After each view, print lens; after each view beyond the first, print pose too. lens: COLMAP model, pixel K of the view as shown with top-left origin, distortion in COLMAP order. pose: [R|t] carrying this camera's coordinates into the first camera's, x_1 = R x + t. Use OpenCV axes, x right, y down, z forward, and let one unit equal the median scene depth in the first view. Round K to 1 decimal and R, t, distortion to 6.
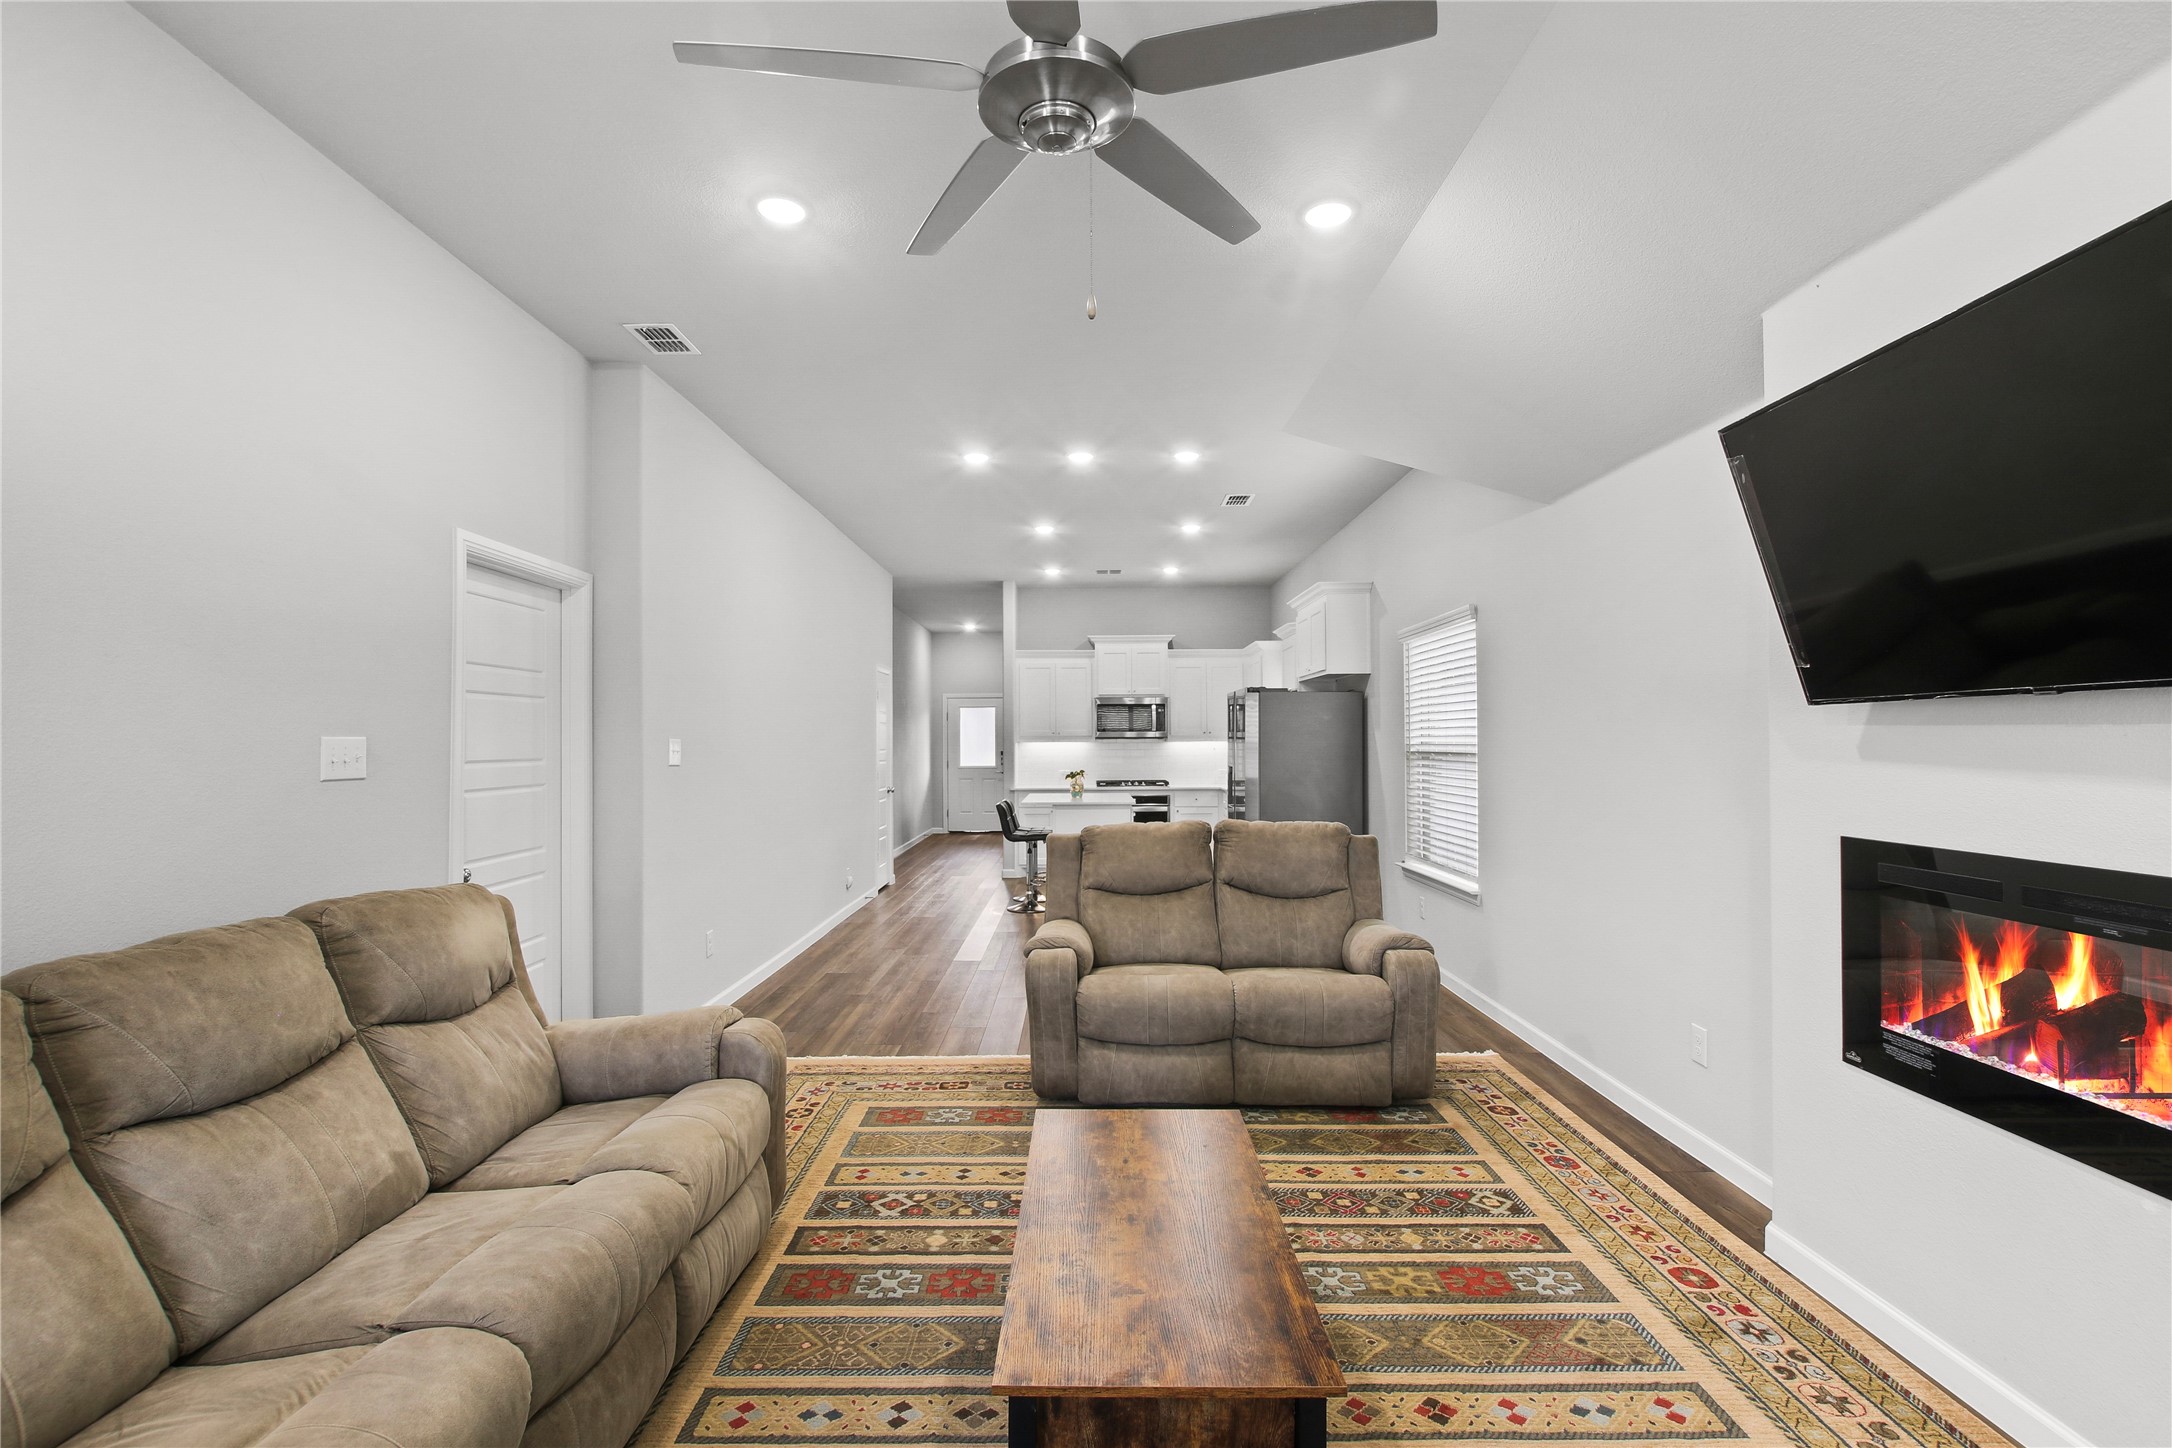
lens RADIAL K [[999.6, 0, 1071.8], [0, 999.6, 728.8], [0, 0, 1]] dist [-0.014471, 0.000962]
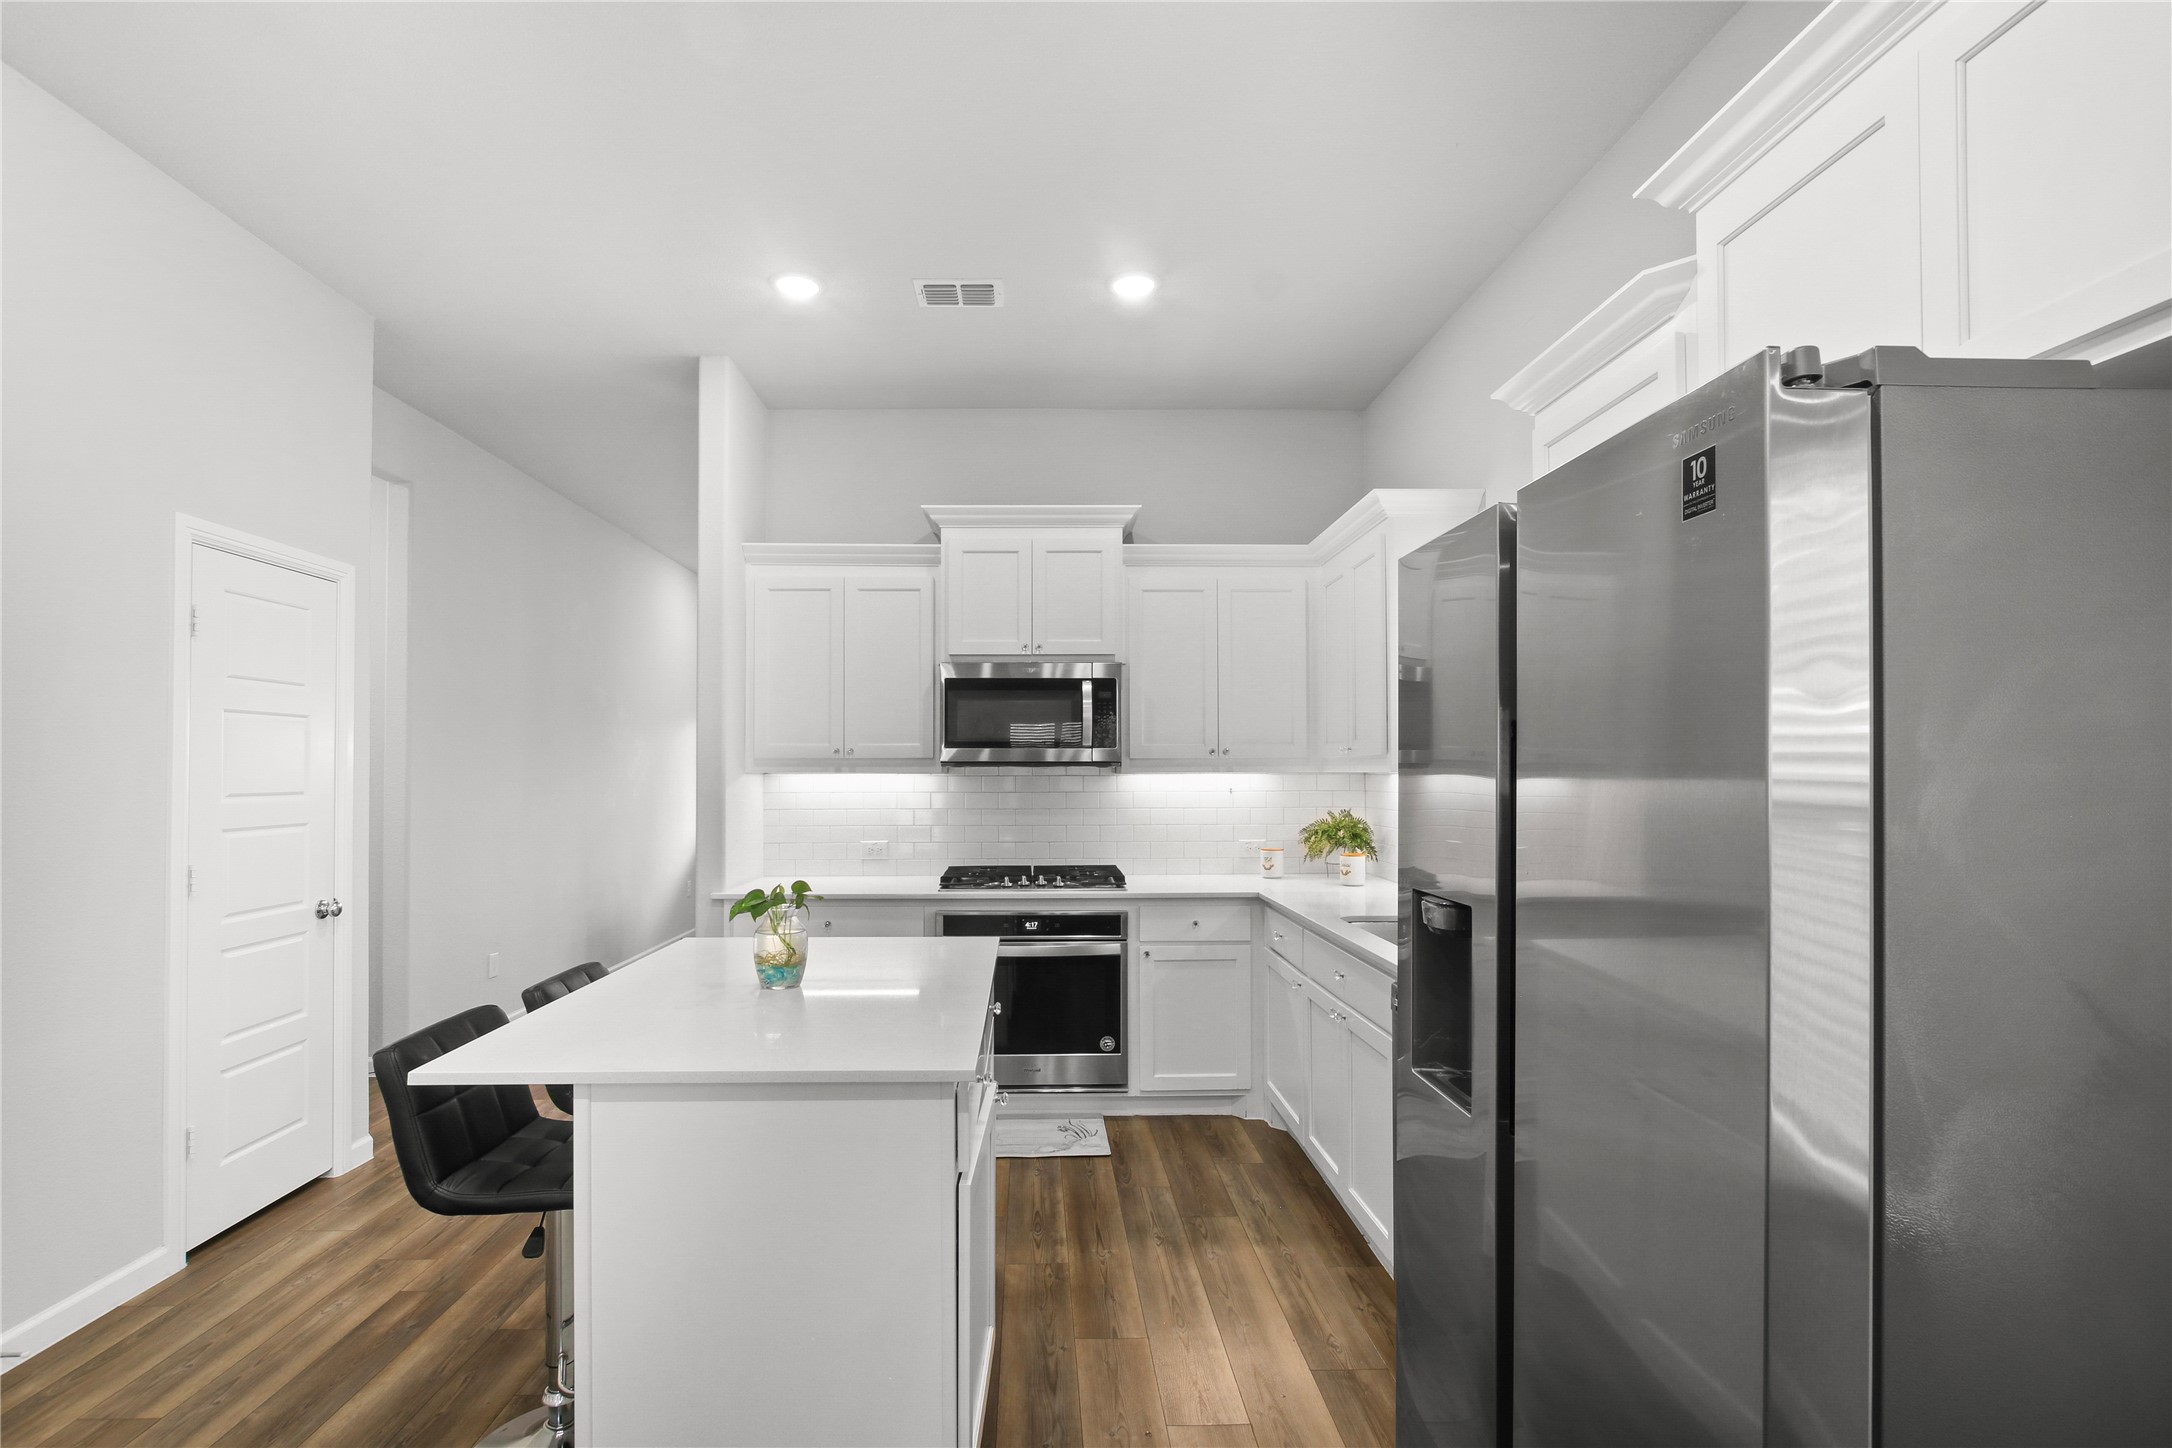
lens RADIAL K [[994.2, 0, 1055.9], [0, 994.2, 772.9], [0, 0, 1]] dist [-0.014689, 0.000224]
pose [[0.999248, 0.004125, 0.038565, 0.151320], [-0.004605, 0.999913, 0.012367, 0.021635], [-0.038511, -0.012535, 0.999180, 1.683325]]
